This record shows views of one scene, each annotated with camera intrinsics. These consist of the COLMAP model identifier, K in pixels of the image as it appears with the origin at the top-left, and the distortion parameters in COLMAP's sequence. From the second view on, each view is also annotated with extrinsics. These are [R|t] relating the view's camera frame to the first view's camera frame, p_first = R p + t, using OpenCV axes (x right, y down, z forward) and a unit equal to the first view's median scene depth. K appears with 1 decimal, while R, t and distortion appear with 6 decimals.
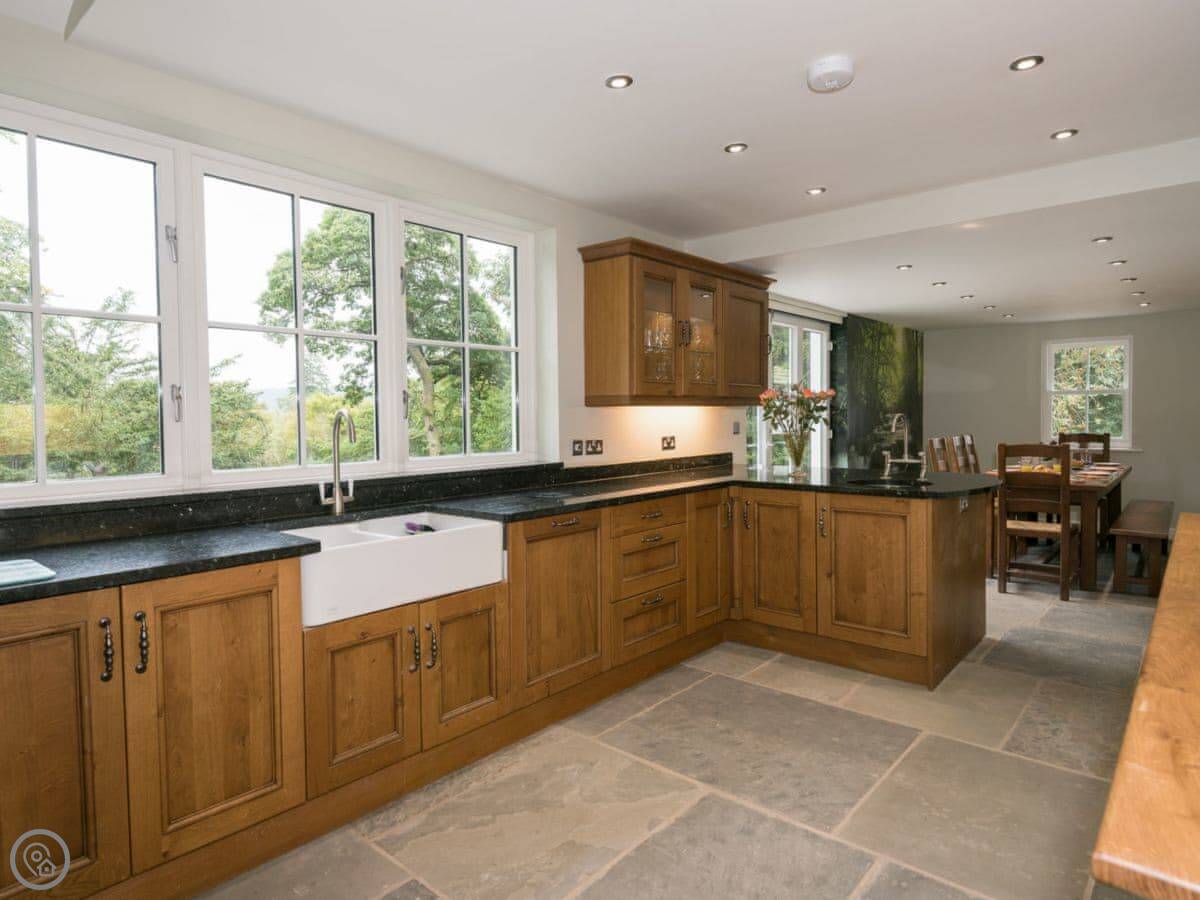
lens RADIAL K [[700.9, 0, 598.2], [0, 700.9, 444.6], [0, 0, 1]] dist [0.066419, -0.000258]
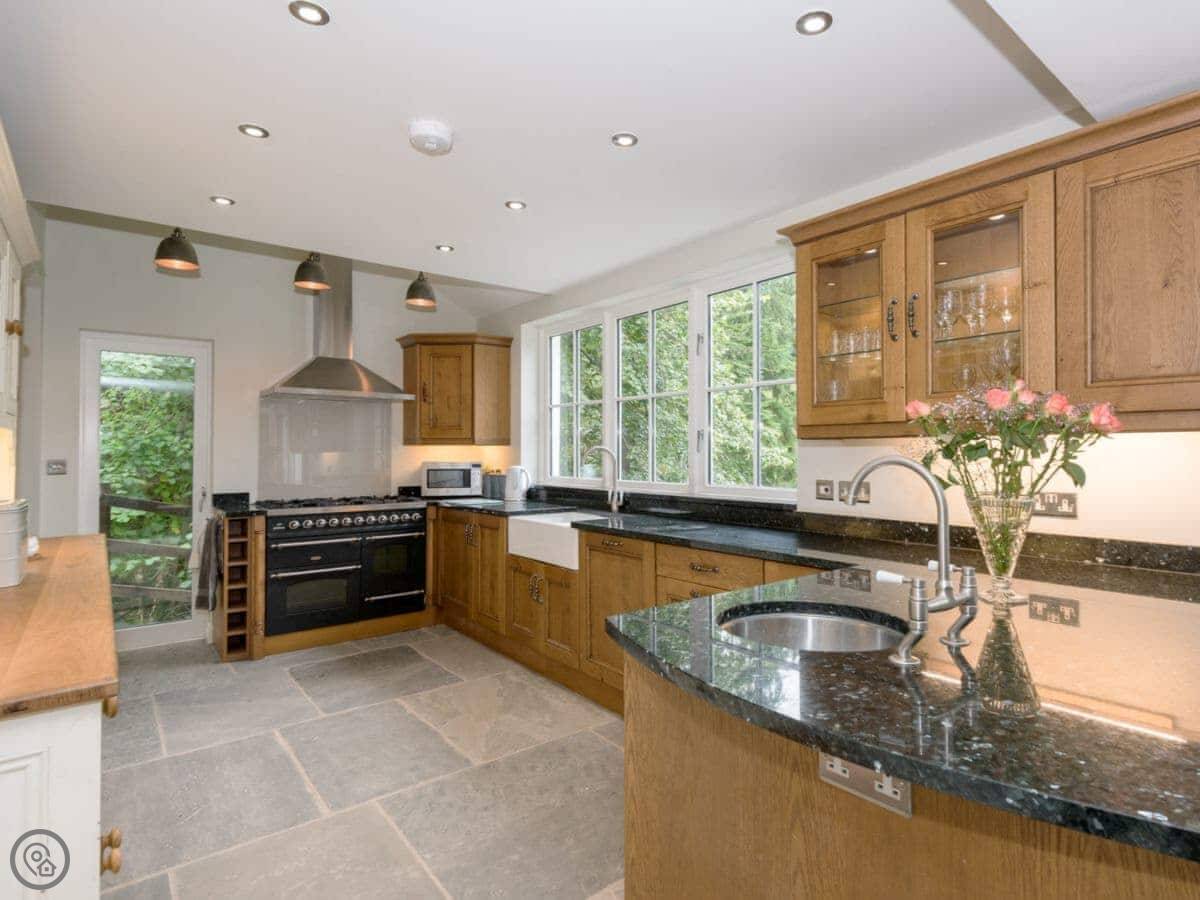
lens RADIAL K [[624.2, 0, 608.9], [0, 624.2, 448.1], [0, 0, 1]] dist [0.018423, -0.000657]
pose [[-0.178045, -0.008568, -0.983985, 1.055469], [-0.047938, 0.998850, -0.000024, -0.047128], [0.982854, 0.047166, -0.178251, 1.265786]]
